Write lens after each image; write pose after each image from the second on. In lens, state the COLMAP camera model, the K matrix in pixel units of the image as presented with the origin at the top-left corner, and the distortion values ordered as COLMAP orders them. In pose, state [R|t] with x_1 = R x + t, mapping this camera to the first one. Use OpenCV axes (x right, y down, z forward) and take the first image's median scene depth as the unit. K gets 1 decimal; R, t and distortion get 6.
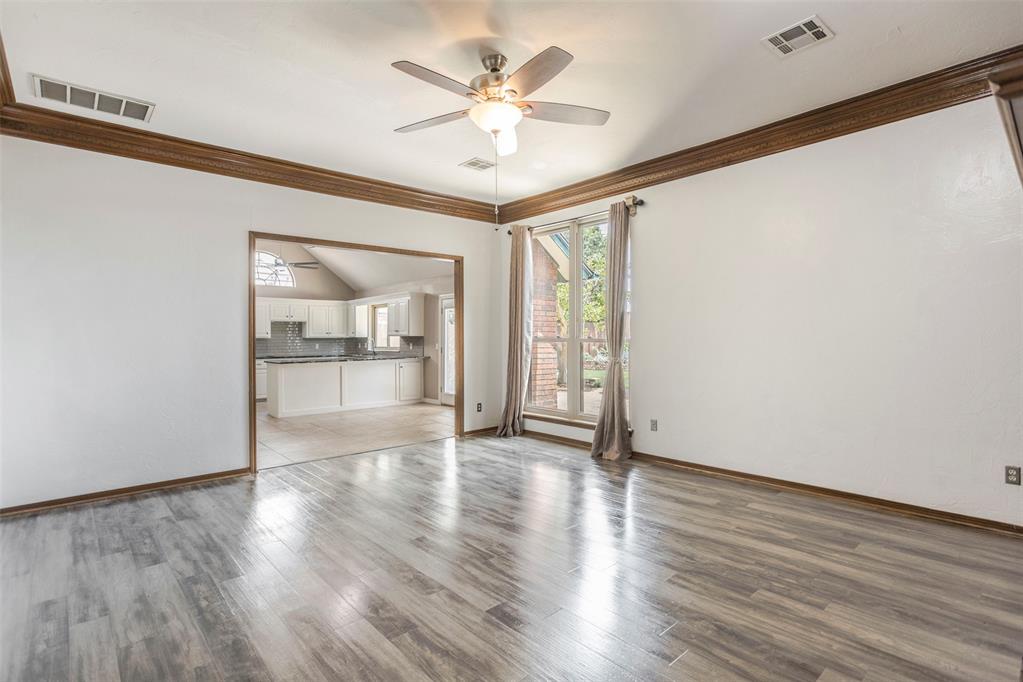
lens RADIAL K [[501.2, 0, 512.7], [0, 501.2, 340.2], [0, 0, 1]] dist [-0.003397, 0.002040]
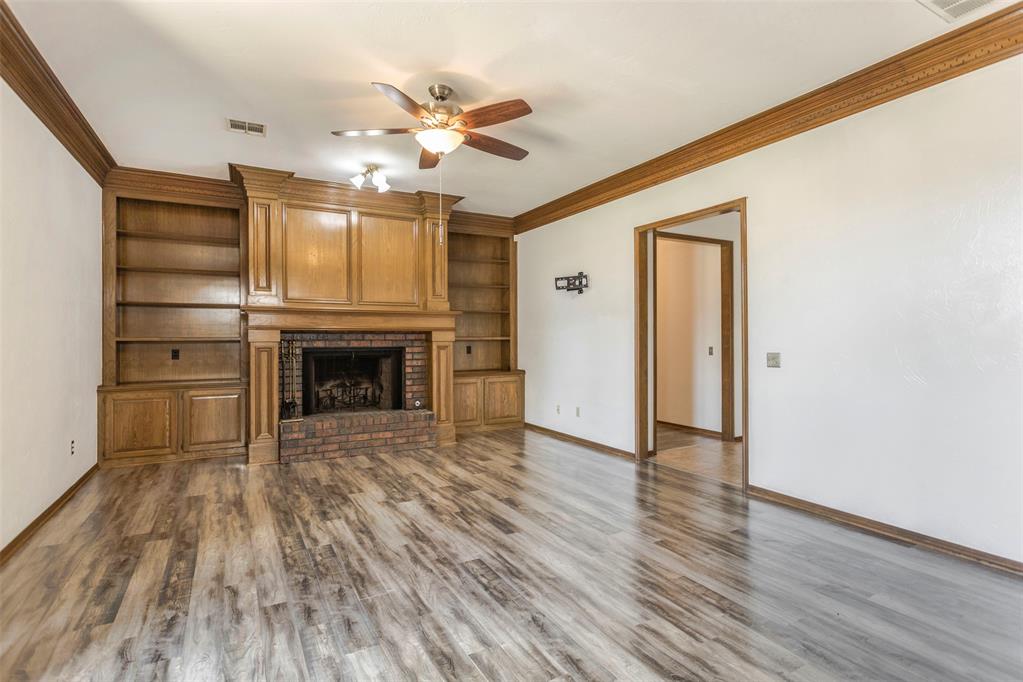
lens RADIAL K [[501.2, 0, 511.7], [0, 501.2, 338.5], [0, 0, 1]] dist [-0.003397, 0.002040]
pose [[-0.975473, 0.011651, 0.219813, -0.413415], [0.013099, 0.999901, 0.005129, -0.008611], [-0.219731, 0.007882, -0.975529, 1.978539]]
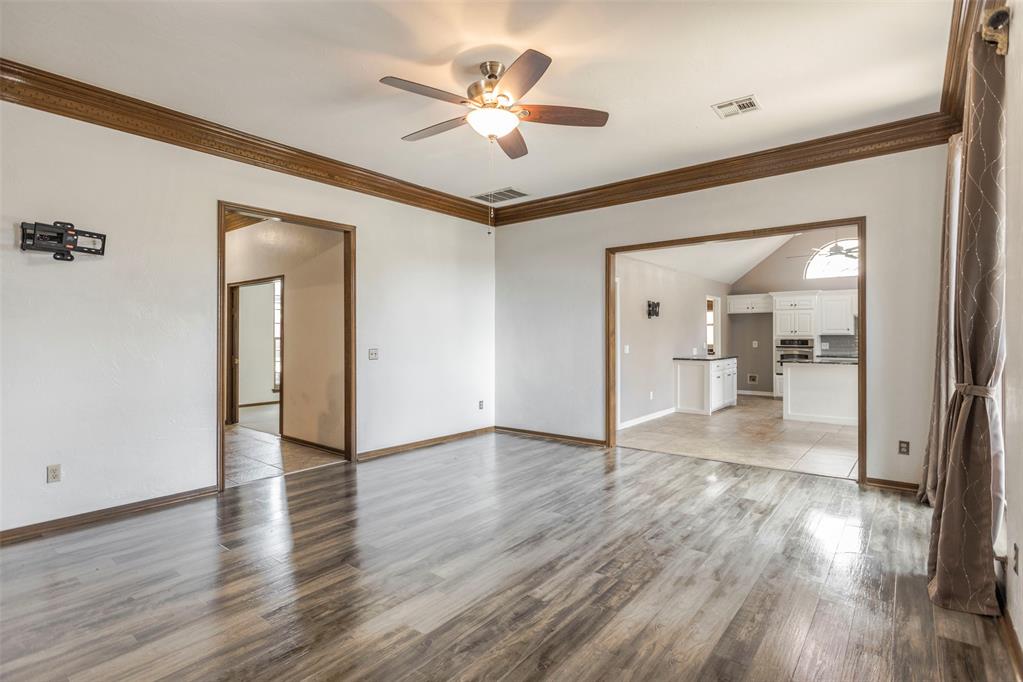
lens RADIAL K [[501.2, 0, 516.6], [0, 501.2, 339.8], [0, 0, 1]] dist [-0.003397, 0.002040]
pose [[0.169403, 0.014493, -0.985440, 0.947832], [-0.006125, 0.999888, 0.013653, -0.014404], [0.985528, 0.003723, 0.169473, 0.841579]]
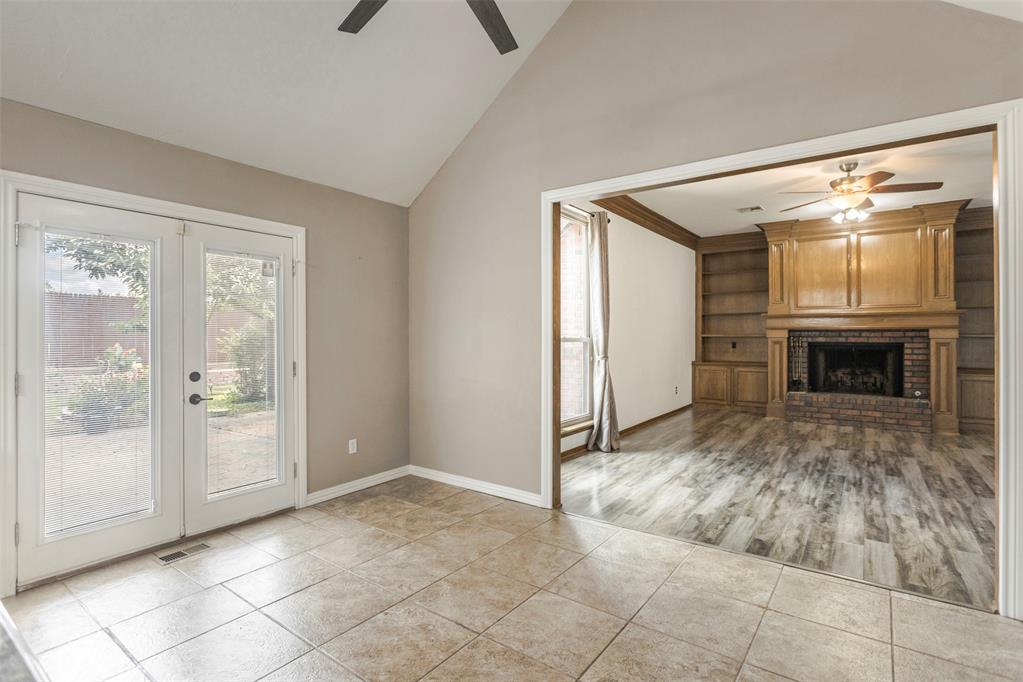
lens RADIAL K [[501.2, 0, 512.8], [0, 501.2, 337.2], [0, 0, 1]] dist [-0.003397, 0.002040]
pose [[-0.213625, 0.006250, 0.976896, -1.329804], [0.009379, 0.999947, -0.004346, -0.003320], [-0.976871, 0.008234, -0.213672, 2.326289]]
